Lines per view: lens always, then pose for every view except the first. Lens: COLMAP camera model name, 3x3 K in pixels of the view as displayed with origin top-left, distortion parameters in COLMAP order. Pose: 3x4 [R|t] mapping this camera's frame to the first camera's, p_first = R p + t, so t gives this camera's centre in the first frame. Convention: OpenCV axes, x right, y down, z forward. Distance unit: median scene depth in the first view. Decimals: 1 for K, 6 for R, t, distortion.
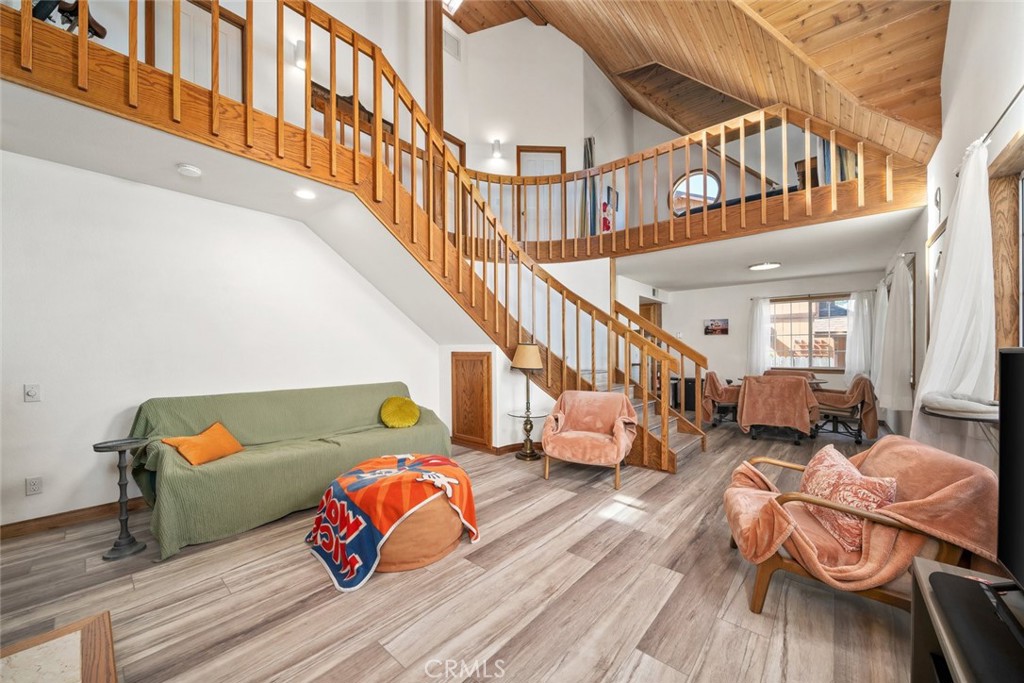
lens RADIAL K [[380.7, 0, 499.3], [0, 380.7, 348.7], [0, 0, 1]] dist [-0.011671, -0.000058]
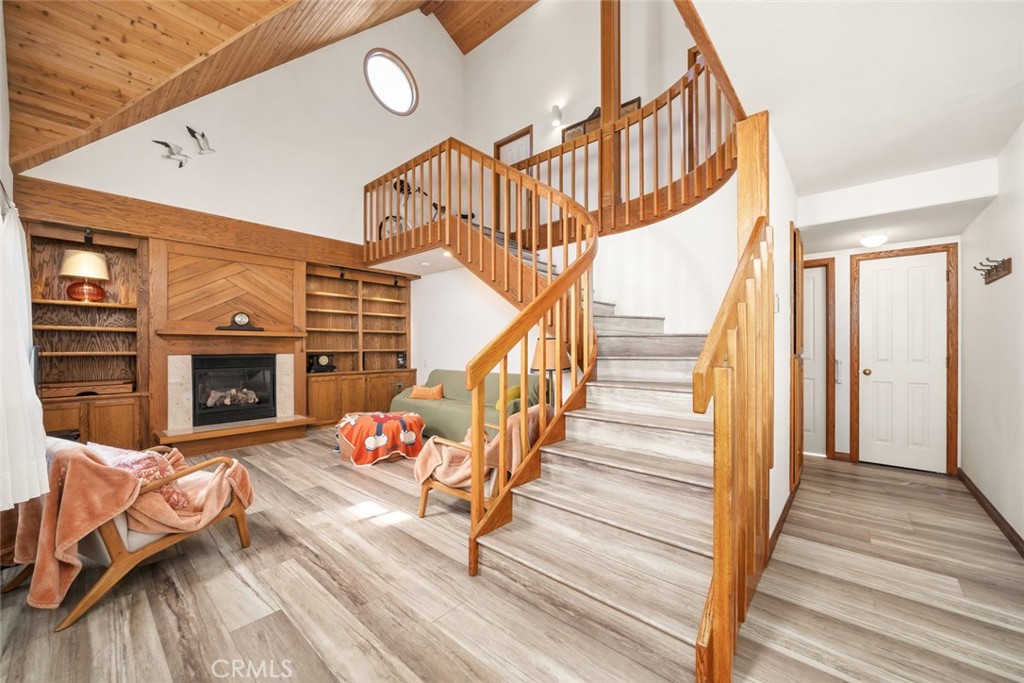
lens RADIAL K [[380.7, 0, 499.3], [0, 380.7, 348.7], [0, 0, 1]] dist [-0.011671, -0.000058]
pose [[0.006203, 0.005351, -0.999966, 1.206361], [0.004549, 0.999975, 0.005379, 0.003020], [0.999970, -0.004583, 0.006178, 1.242896]]
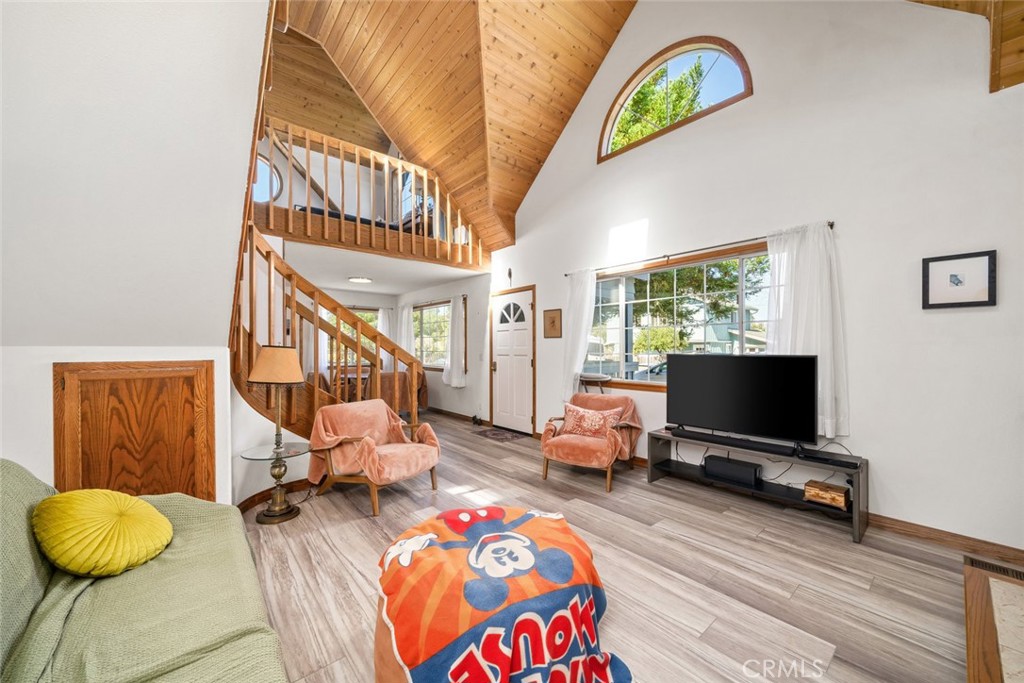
lens RADIAL K [[380.7, 0, 499.3], [0, 380.7, 348.7], [0, 0, 1]] dist [-0.011671, -0.000058]
pose [[0.146480, -0.000688, 0.989213, -0.743306], [-0.004942, 0.999987, 0.001428, -0.018671], [-0.989201, -0.005098, 0.146475, 0.718032]]
